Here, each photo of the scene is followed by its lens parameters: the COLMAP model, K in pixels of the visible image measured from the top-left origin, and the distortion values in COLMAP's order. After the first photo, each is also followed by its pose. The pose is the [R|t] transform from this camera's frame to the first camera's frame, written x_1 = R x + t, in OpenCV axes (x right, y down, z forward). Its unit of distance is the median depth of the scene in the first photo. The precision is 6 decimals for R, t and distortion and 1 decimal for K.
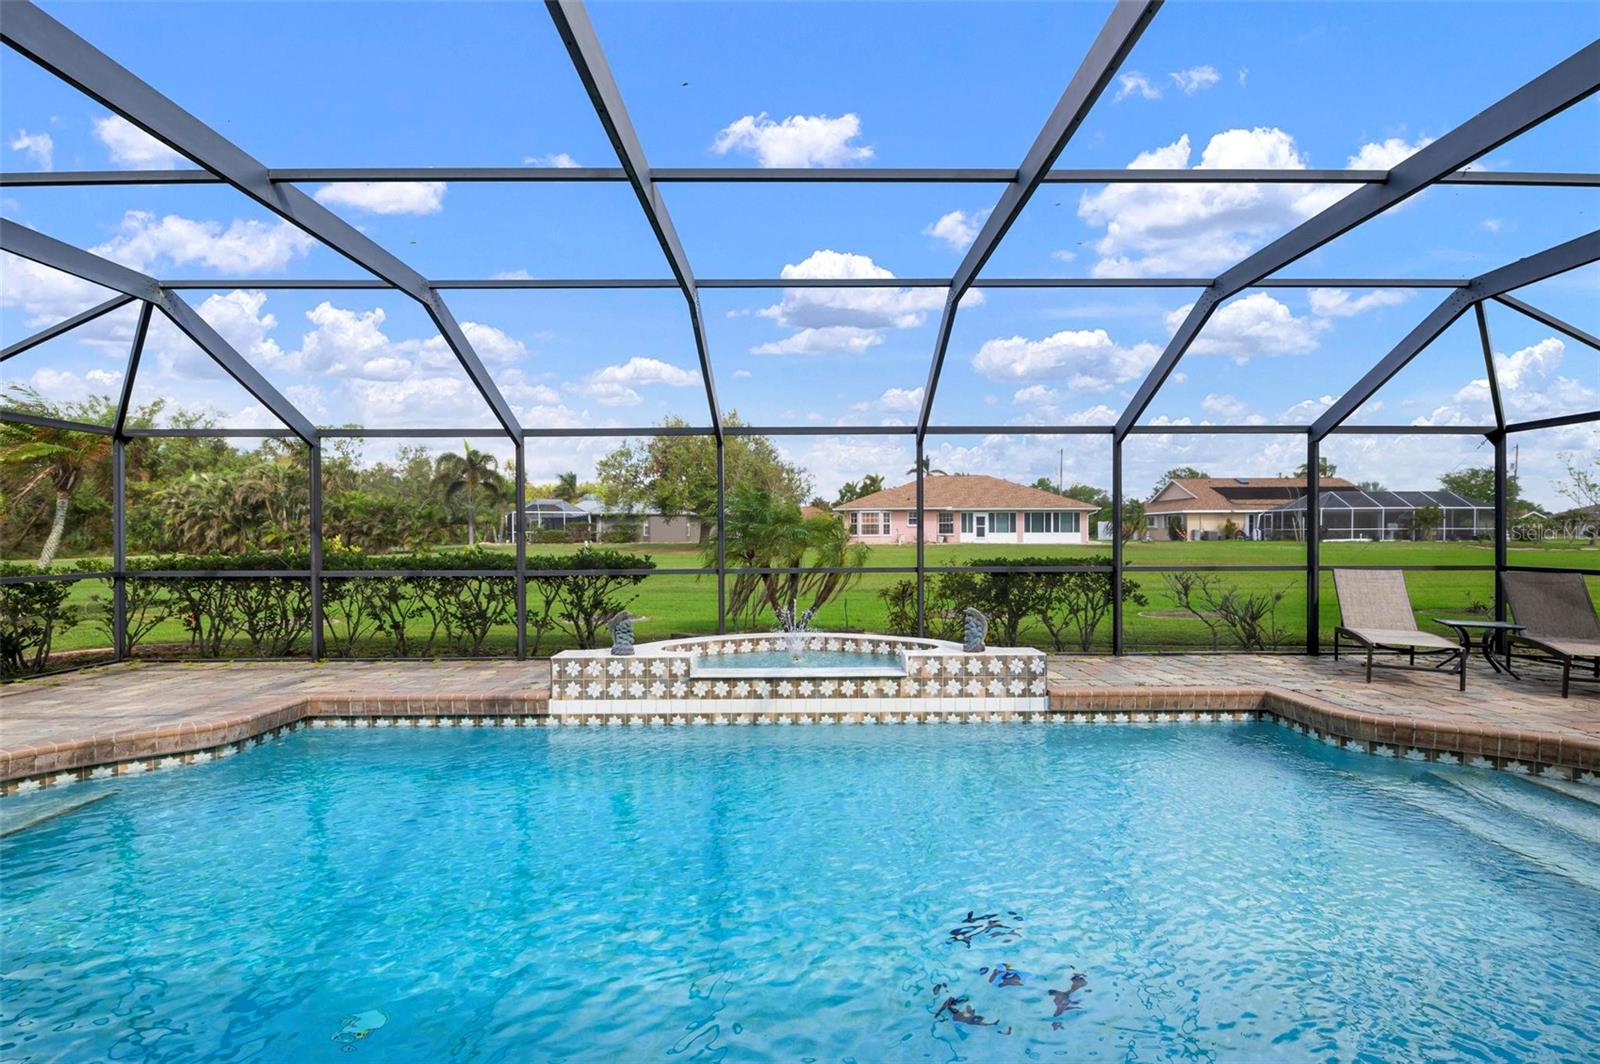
lens RADIAL K [[748.7, 0, 806.7], [0, 748.7, 534.9], [0, 0, 1]] dist [0.000063, -0.000029]
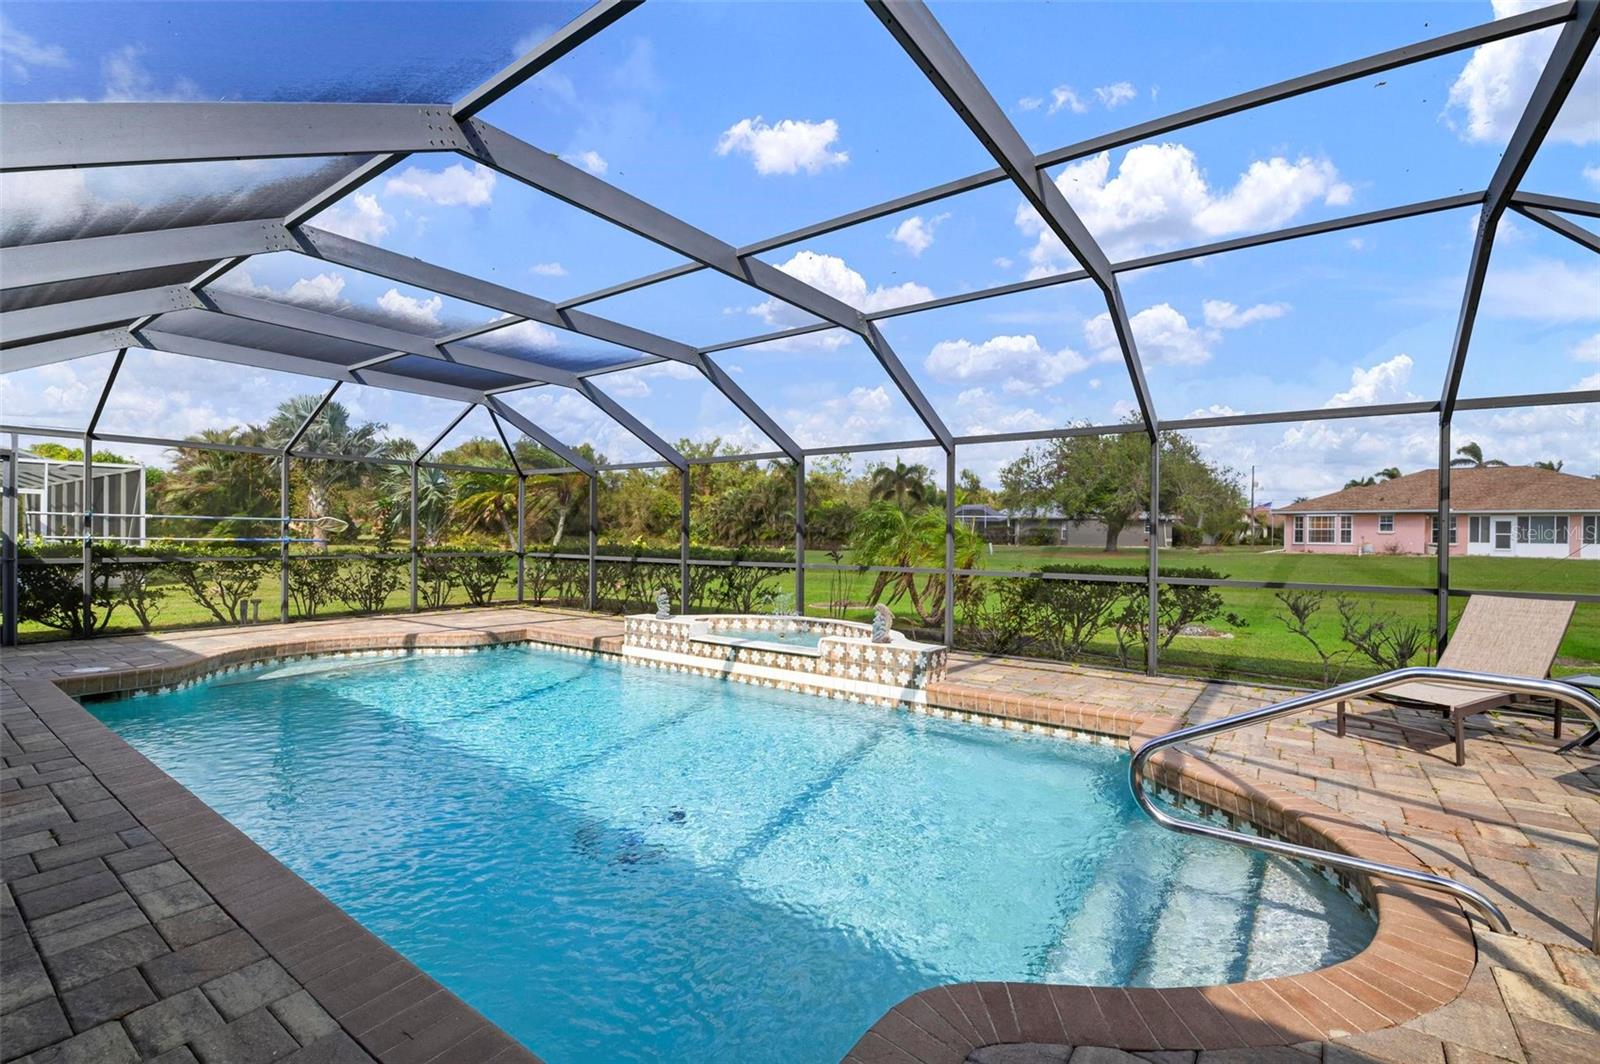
lens RADIAL K [[711.4, 0, 800.0], [0, 711.4, 532.0], [0, 0, 1]] dist [-0.004194, -0.000895]
pose [[0.804179, 0.010853, -0.594288, 0.774255], [-0.015623, 0.999874, -0.002881, -0.004834], [0.594181, 0.011601, 0.804247, 0.071547]]
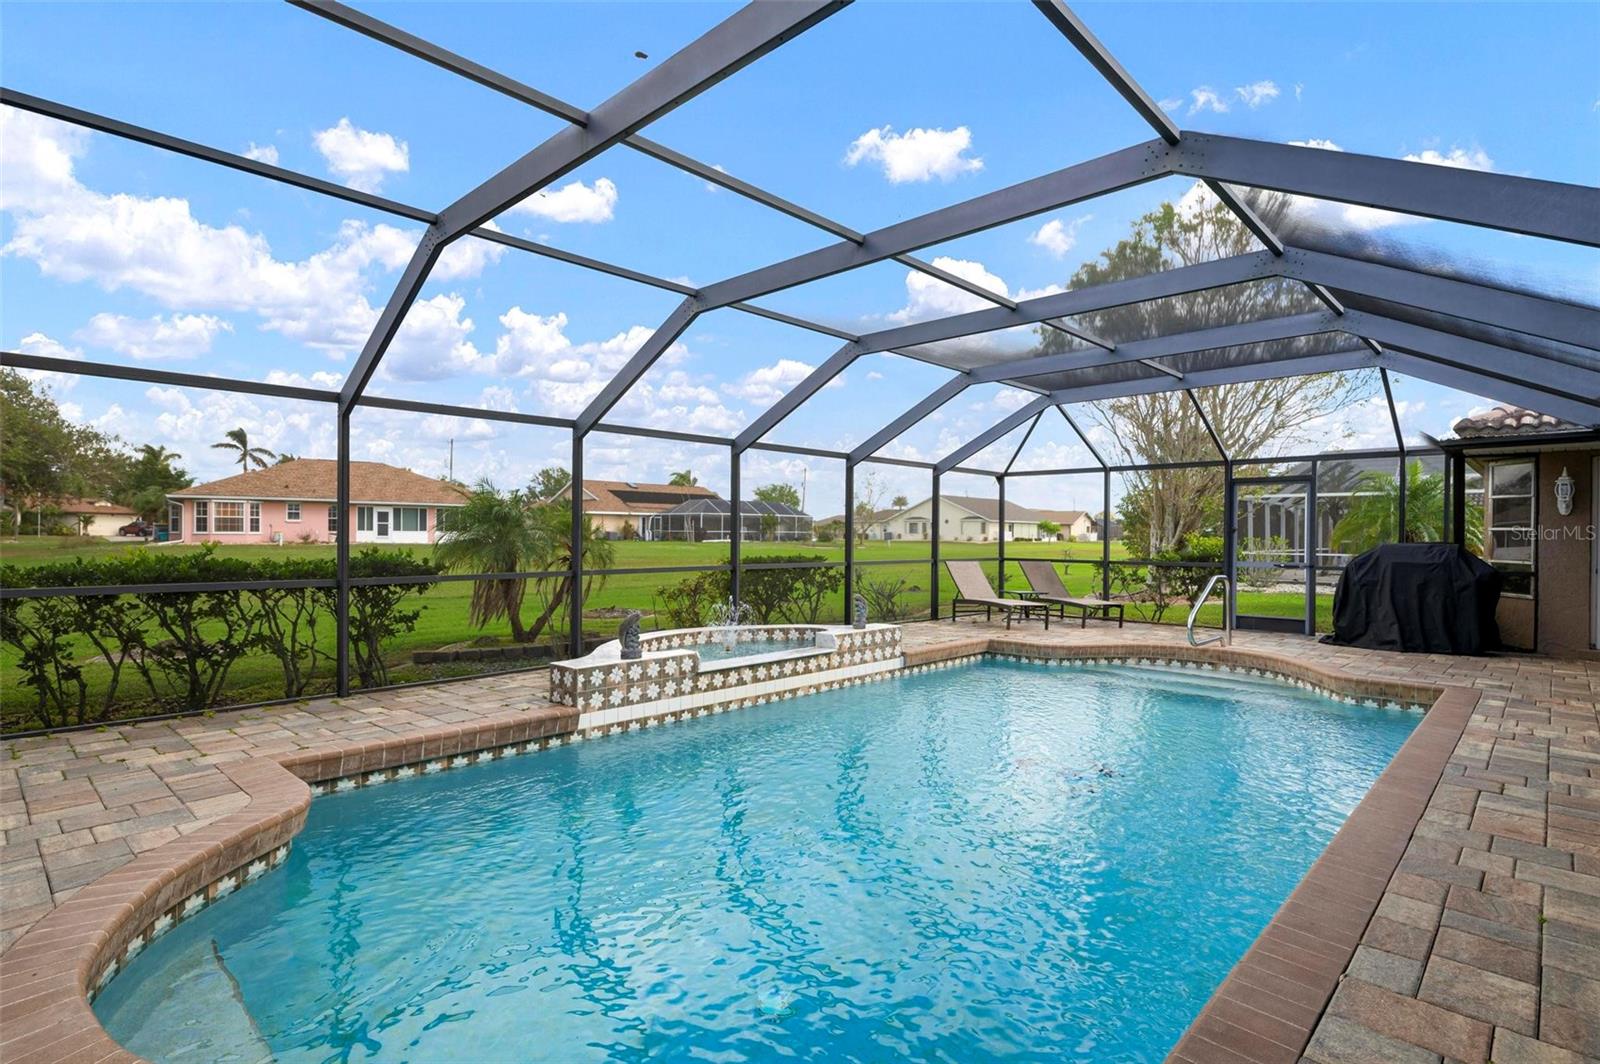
lens RADIAL K [[805.0, 0, 800.0], [0, 805.0, 532.0], [0, 0, 1]] dist [-0.001921, -0.000215]
pose [[0.696750, 0.010218, 0.717241, -0.862221], [-0.008691, 0.999945, -0.005802, -0.001315], [-0.717261, -0.002191, 0.696801, 0.111704]]
